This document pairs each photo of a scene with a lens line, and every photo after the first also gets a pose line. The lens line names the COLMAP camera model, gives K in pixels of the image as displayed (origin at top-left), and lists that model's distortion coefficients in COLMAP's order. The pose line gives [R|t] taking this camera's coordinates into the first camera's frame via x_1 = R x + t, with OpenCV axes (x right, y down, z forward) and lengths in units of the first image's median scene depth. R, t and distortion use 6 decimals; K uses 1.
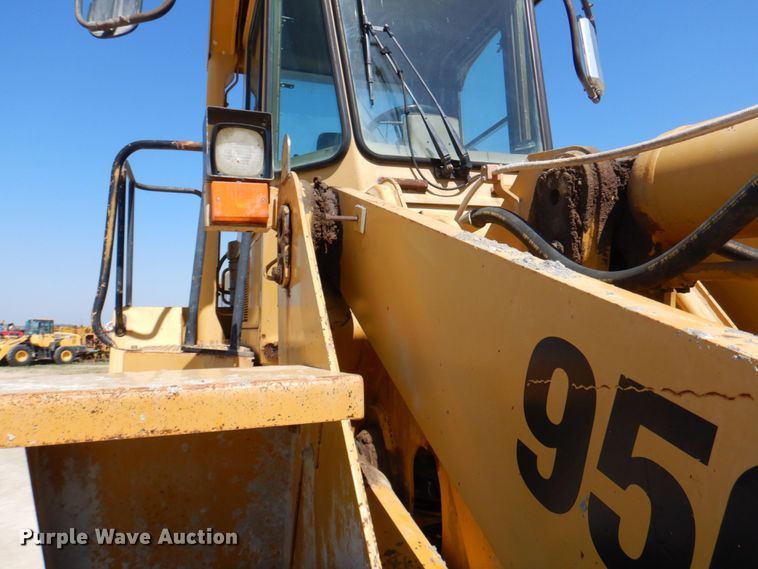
lens RADIAL K [[540.2, 0, 379.0], [0, 540.2, 284.5], [0, 0, 1]] dist [0.000276, -0.001161]
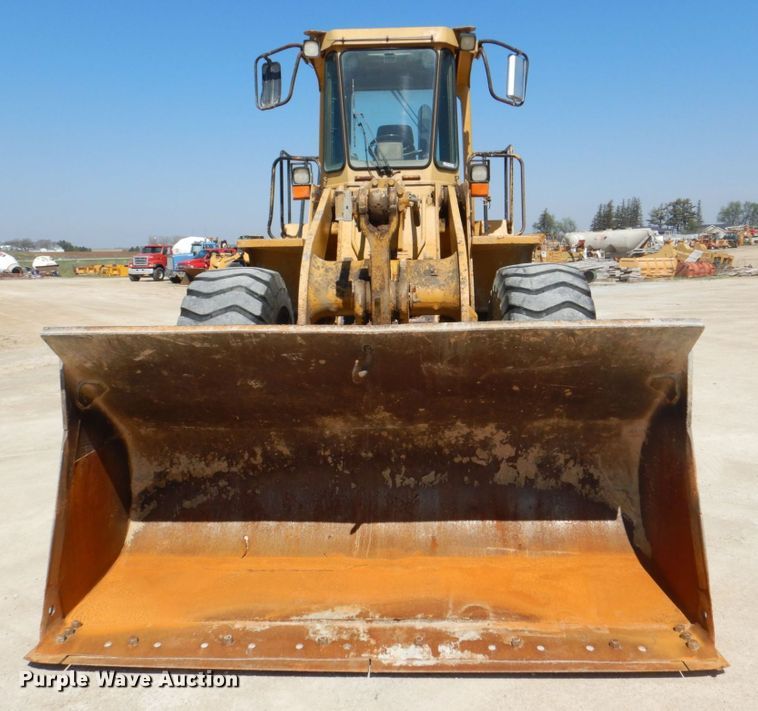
lens RADIAL K [[746.6, 0, 379.0], [0, 746.6, 355.5], [0, 0, 1]] dist [-0.009795, -0.000114]
pose [[0.933573, 0.063812, -0.352662, 1.448743], [0.007446, 0.980355, 0.197100, -0.052897], [0.358311, -0.186634, 0.914757, -2.468491]]
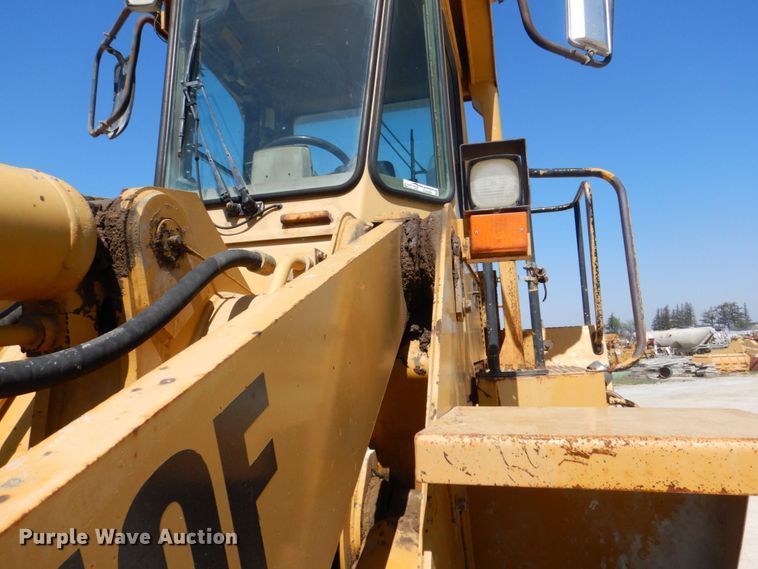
lens RADIAL K [[540.2, 0, 379.0], [0, 540.2, 284.5], [0, 0, 1]] dist [0.000276, -0.001161]
pose [[0.849116, -0.061802, -0.524579, 0.858245], [0.034079, 0.997472, -0.062353, -0.006564], [0.527106, 0.035068, 0.849075, 0.329015]]
